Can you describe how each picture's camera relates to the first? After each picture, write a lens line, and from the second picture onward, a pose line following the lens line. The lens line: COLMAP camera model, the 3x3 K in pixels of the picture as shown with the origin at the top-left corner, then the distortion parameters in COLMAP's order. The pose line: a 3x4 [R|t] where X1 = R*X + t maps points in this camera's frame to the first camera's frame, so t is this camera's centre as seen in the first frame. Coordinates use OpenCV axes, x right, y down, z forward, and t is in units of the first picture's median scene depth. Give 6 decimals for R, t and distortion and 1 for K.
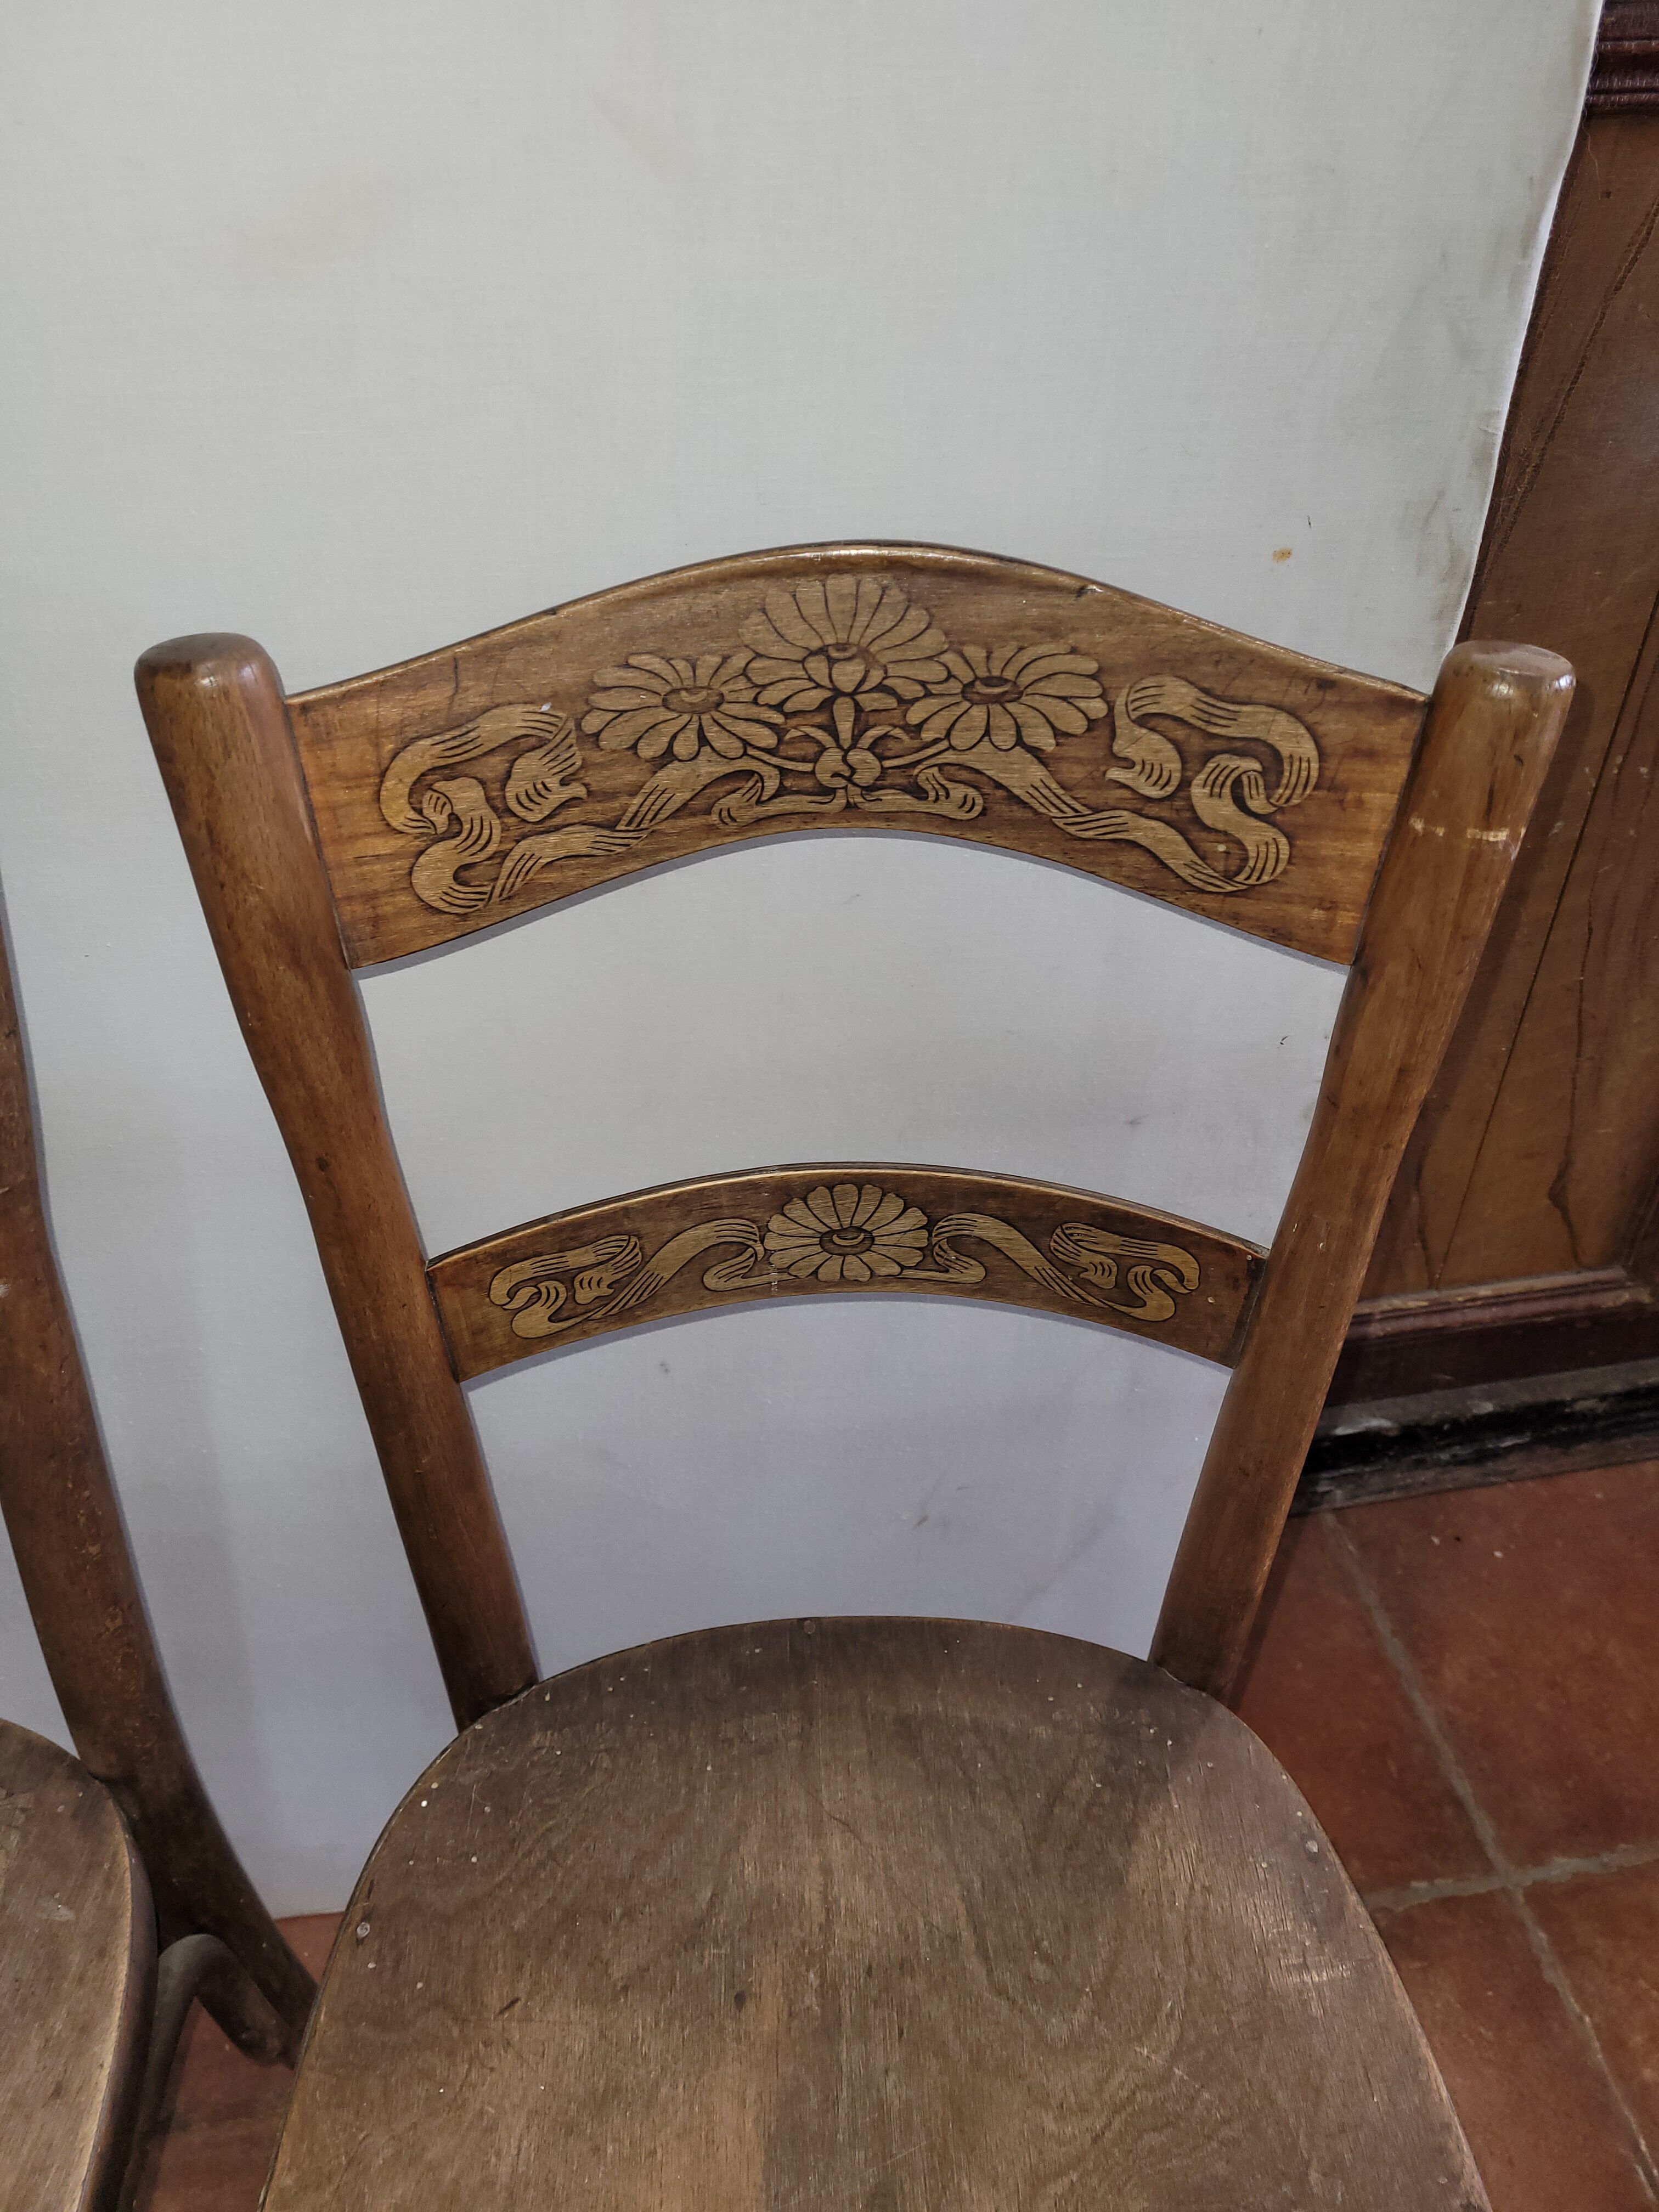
lens RADIAL K [[1659.4, 0, 855.0], [0, 1659.4, 1072.7], [0, 0, 1]] dist [0.059882, -0.050664]
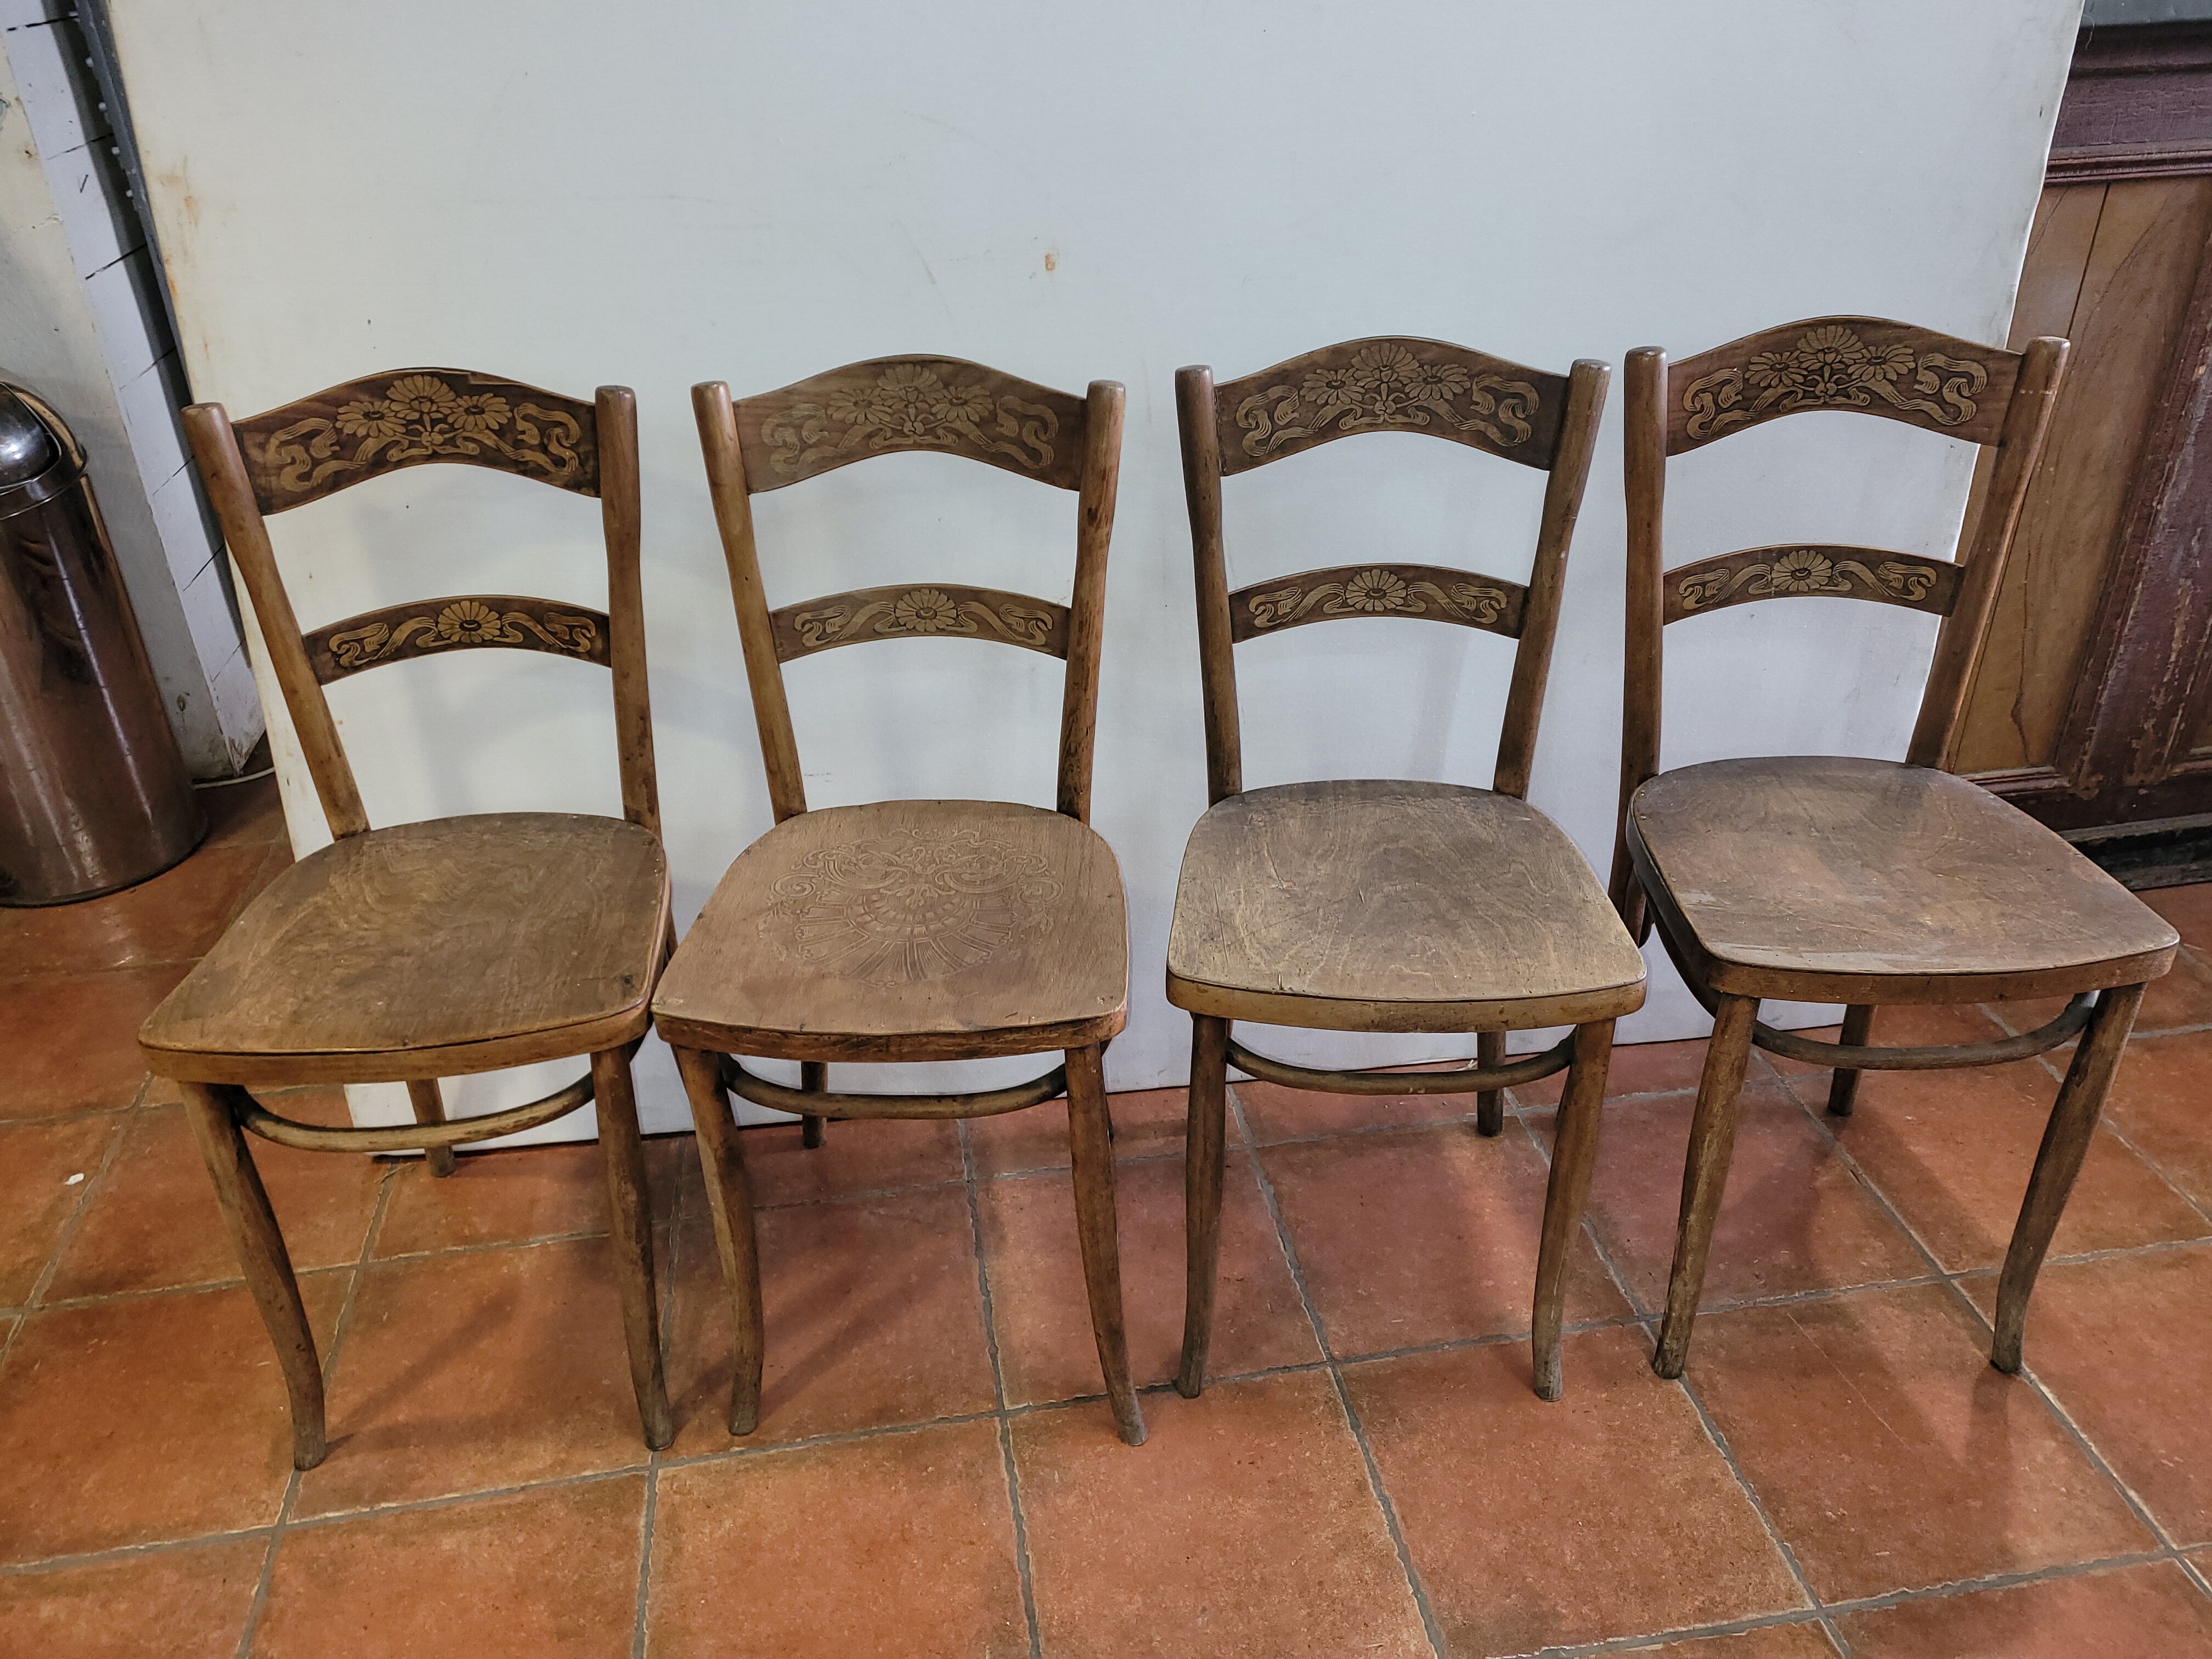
lens RADIAL K [[1659.4, 0, 1114.1], [0, 1659.4, 813.6], [0, 0, 1]] dist [0.059882, -0.050664]
pose [[0.999708, -0.017430, -0.016741, -1.102056], [0.014475, 0.986559, -0.162765, 0.927387], [0.019353, 0.162476, 0.986523, -1.690853]]
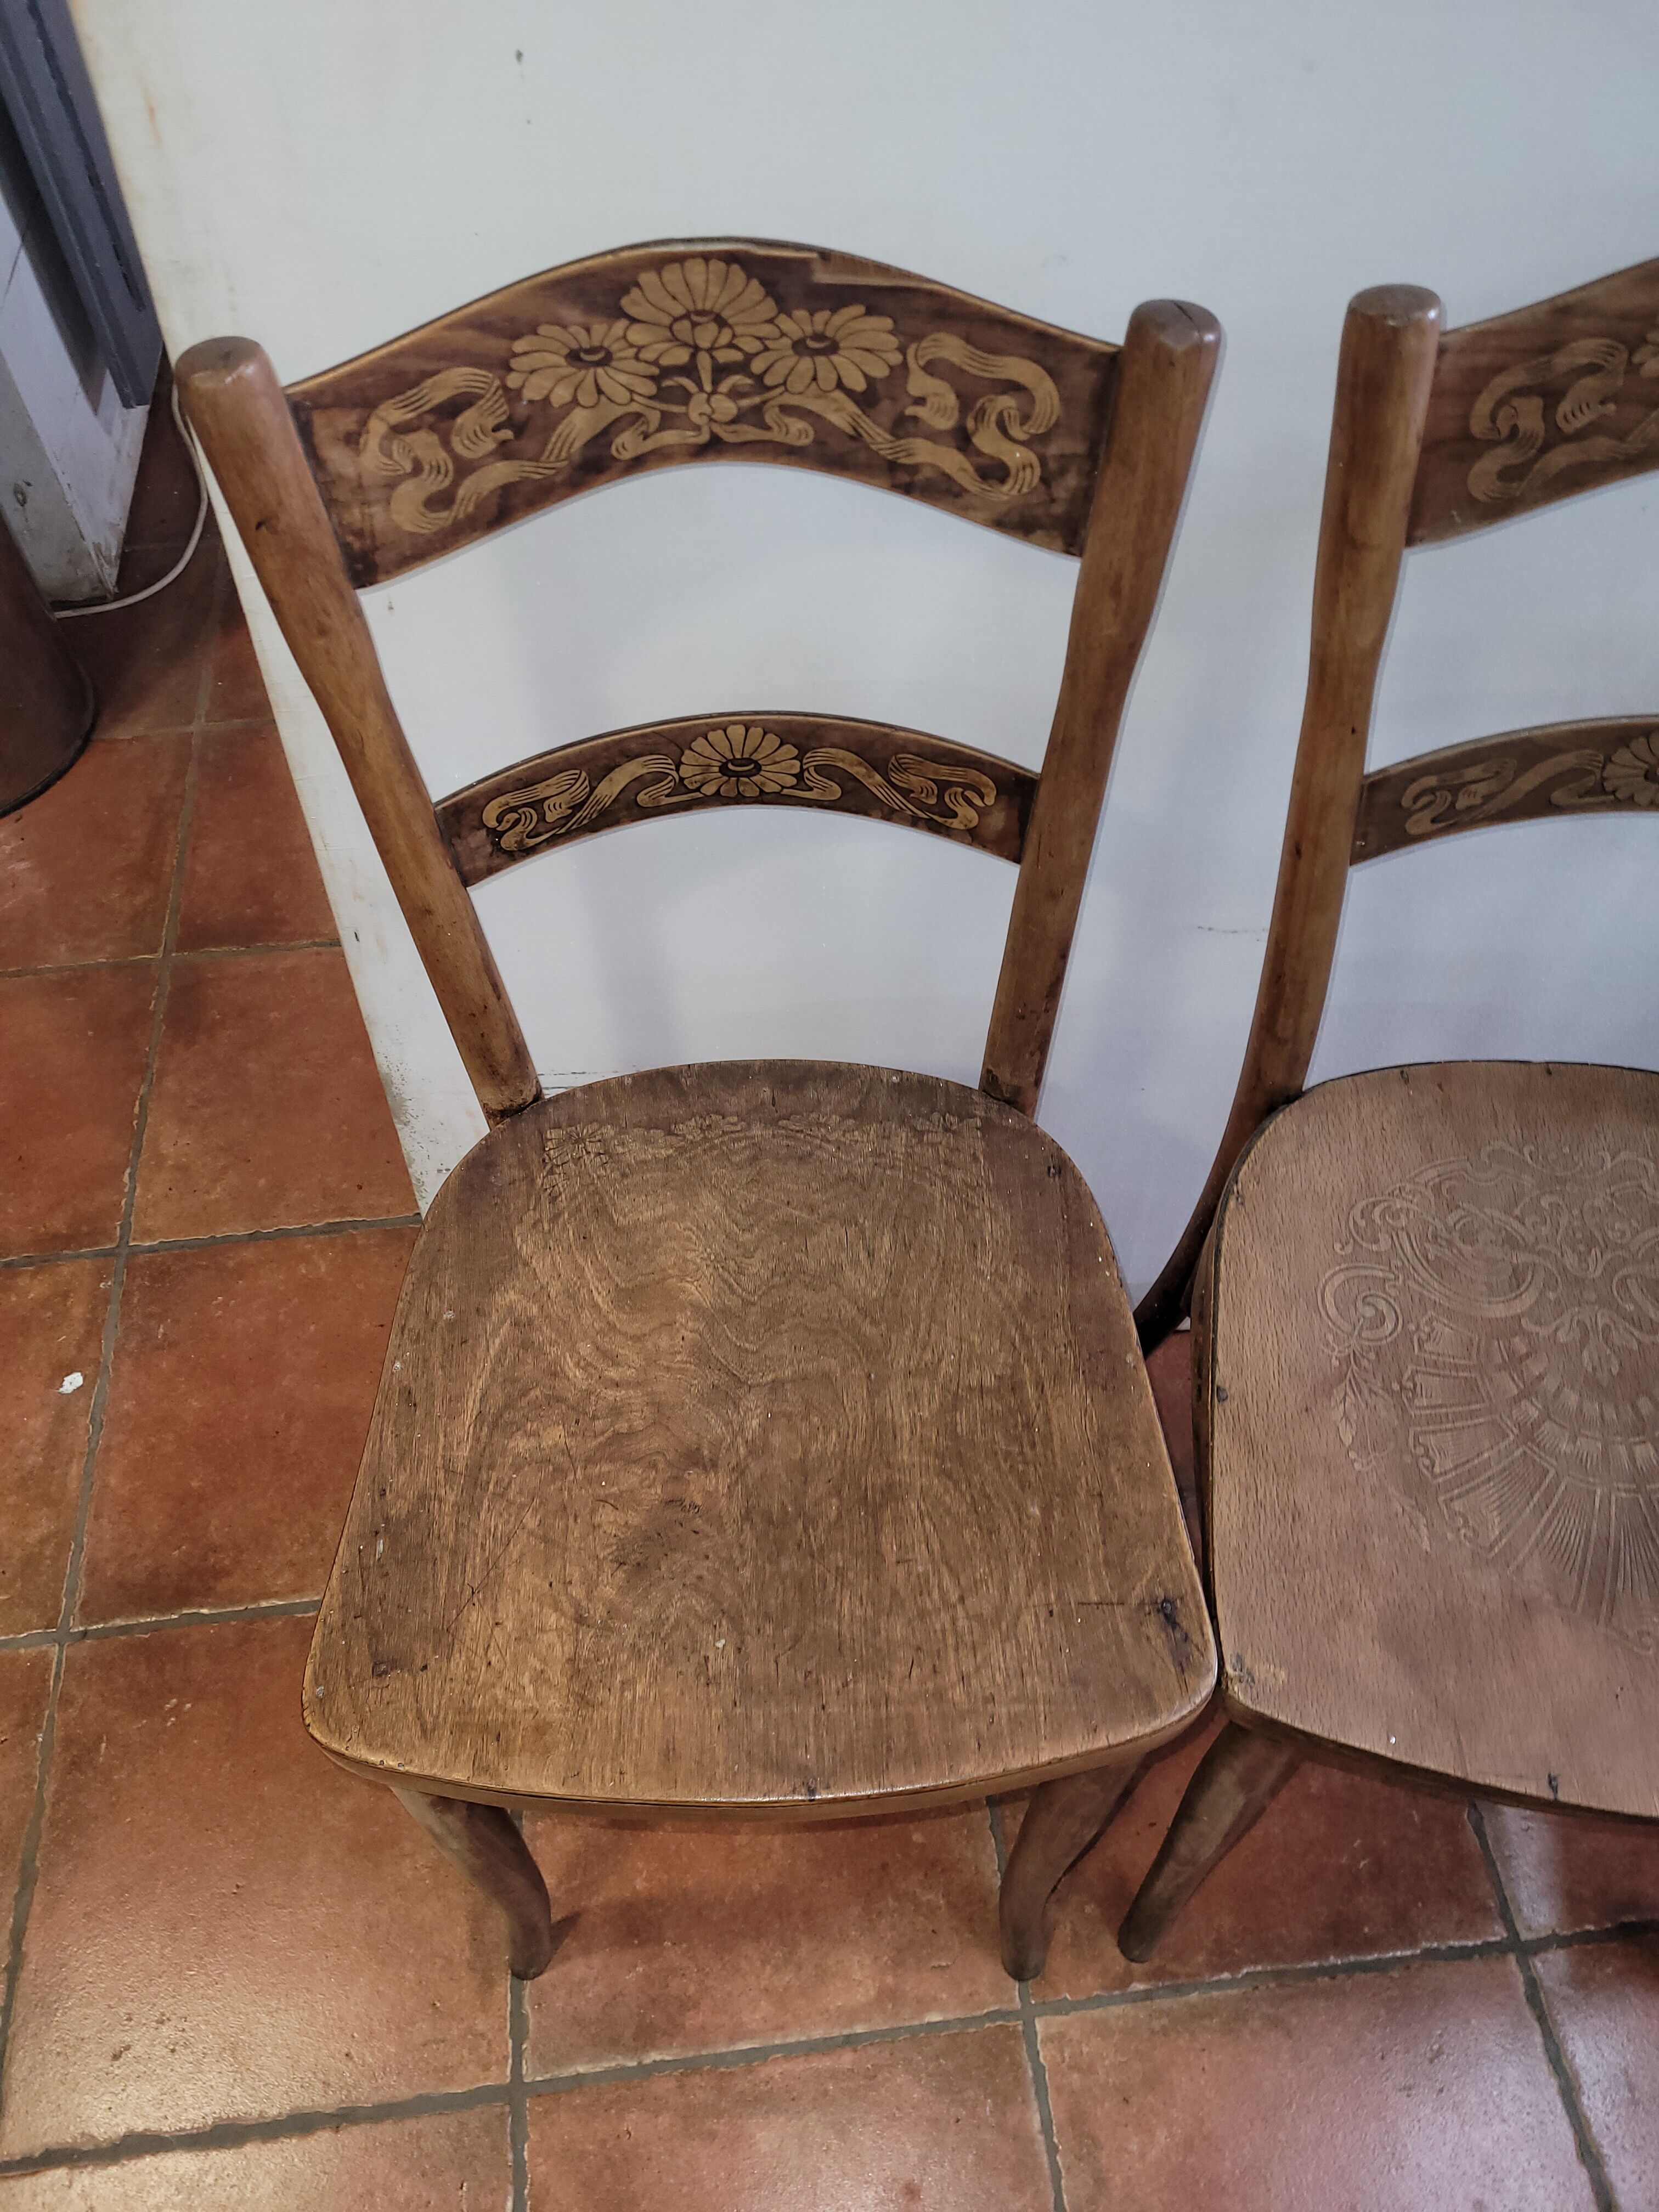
lens RADIAL K [[1659.4, 0, 826.9], [0, 1659.4, 1081.1], [0, 0, 1]] dist [0.059882, -0.050664]
pose [[0.998338, 0.034004, -0.046535, -2.040361], [-0.020547, 0.964341, 0.263865, 0.059577], [0.053848, -0.262470, 0.963436, -0.460321]]
